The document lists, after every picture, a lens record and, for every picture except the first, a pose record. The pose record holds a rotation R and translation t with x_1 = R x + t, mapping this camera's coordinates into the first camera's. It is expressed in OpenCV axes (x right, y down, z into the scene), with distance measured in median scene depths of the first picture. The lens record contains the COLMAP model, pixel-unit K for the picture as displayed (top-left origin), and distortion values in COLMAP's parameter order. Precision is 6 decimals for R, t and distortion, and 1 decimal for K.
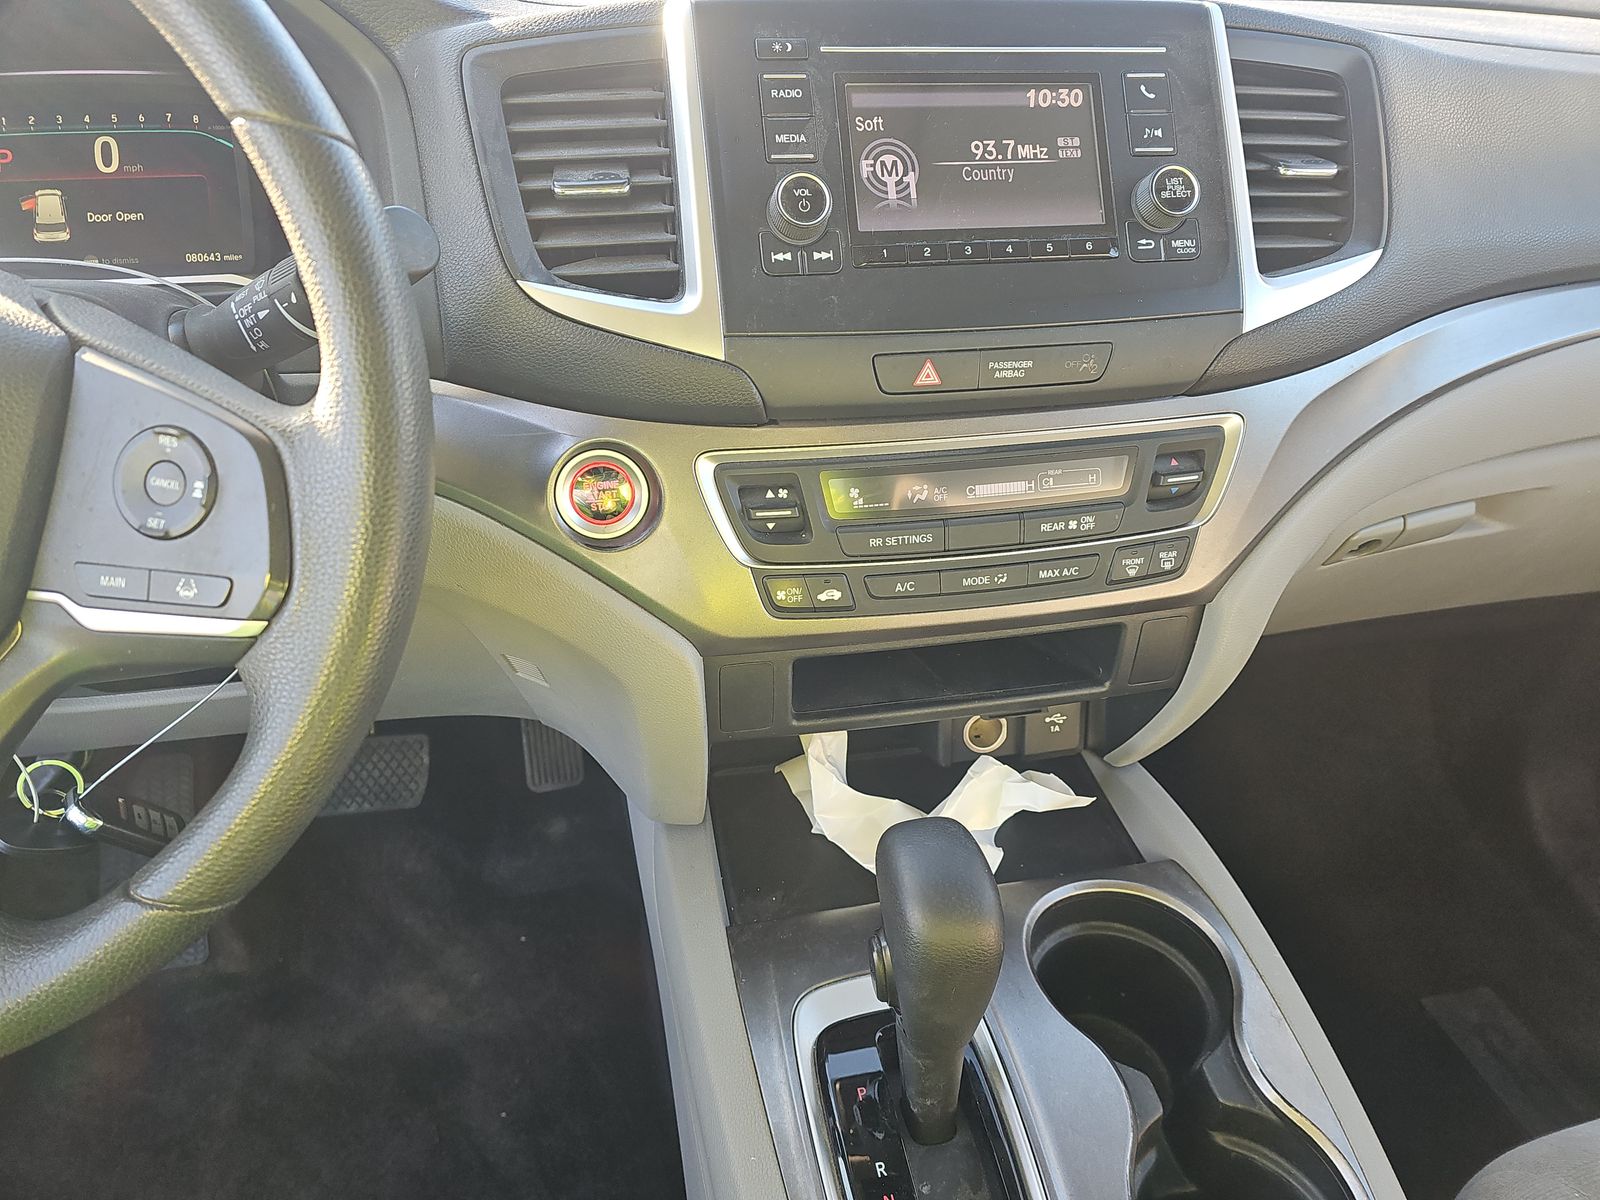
lens RADIAL K [[1071.2, 0, 800.0], [0, 1071.2, 600.0], [0, 0, 1]] dist [0.038201, -0.056587]
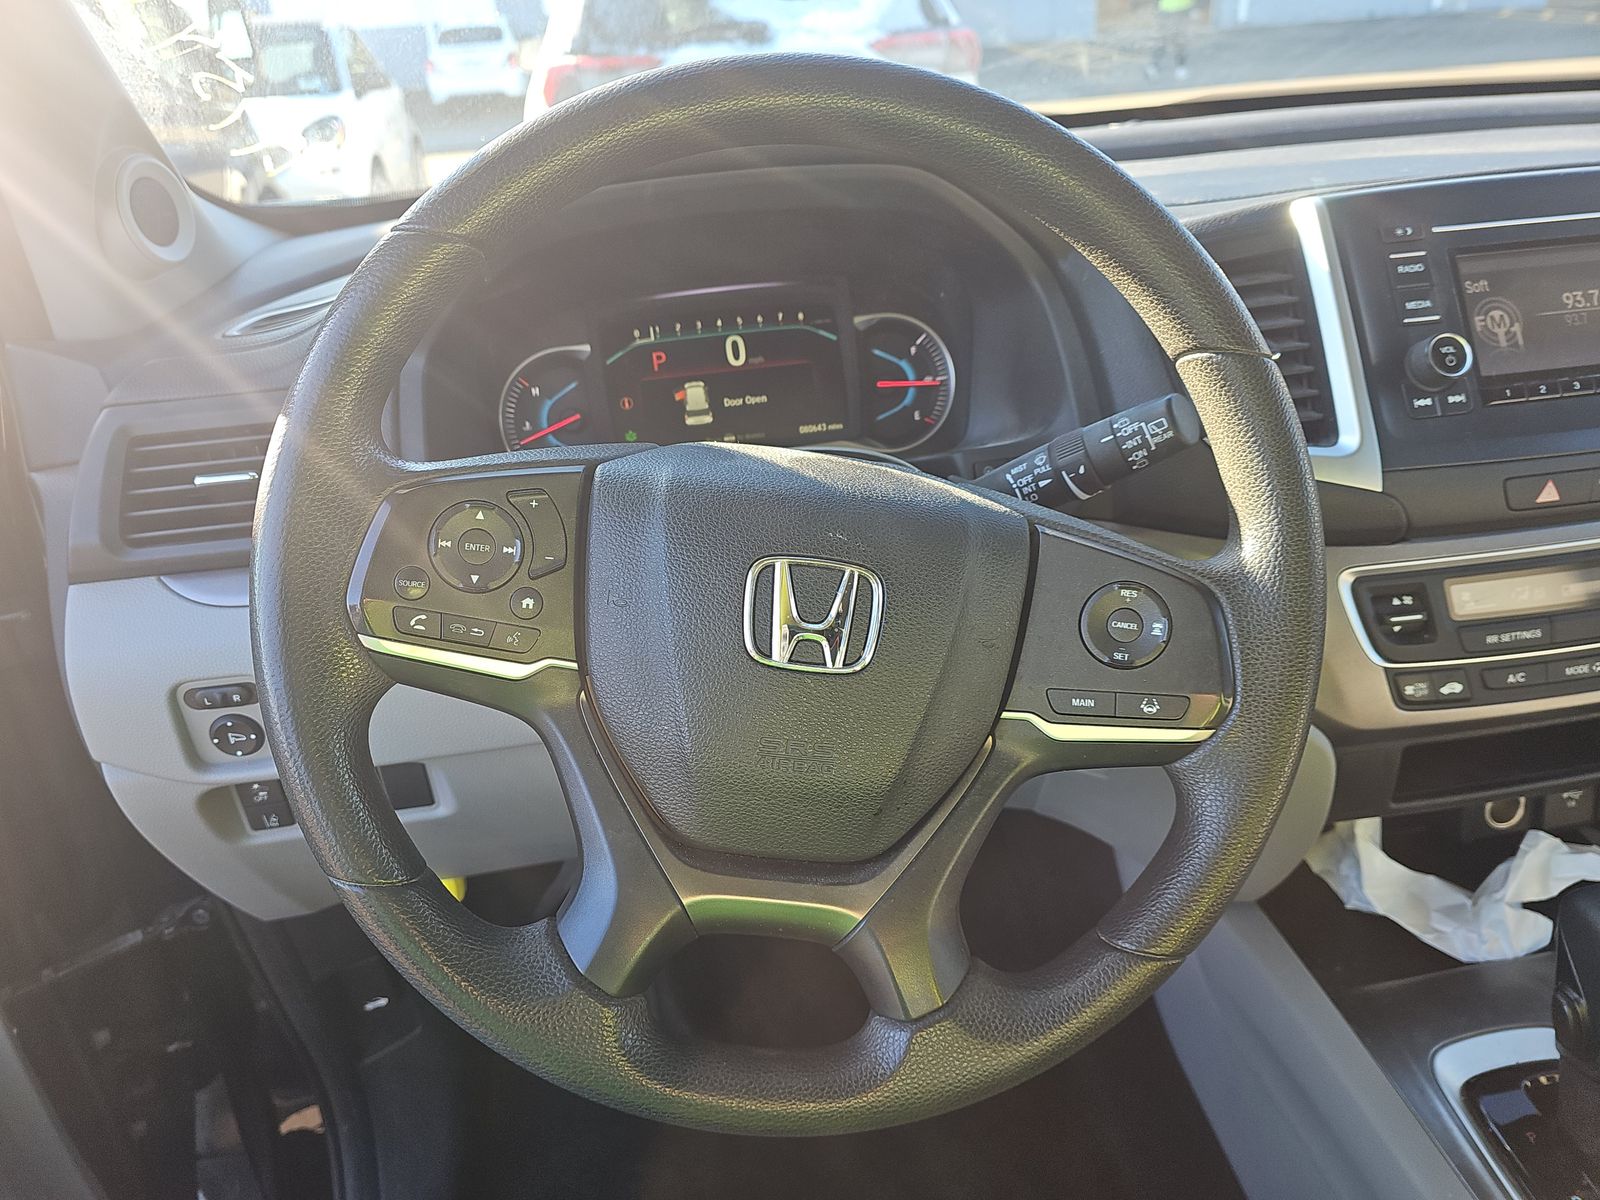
lens RADIAL K [[1071.2, 0, 800.0], [0, 1071.2, 600.0], [0, 0, 1]] dist [0.038201, -0.056587]
pose [[0.992859, -0.050002, -0.108313, -0.550572], [0.040675, 0.995406, -0.086674, -0.027735], [0.112149, 0.081650, 0.990331, -0.218495]]
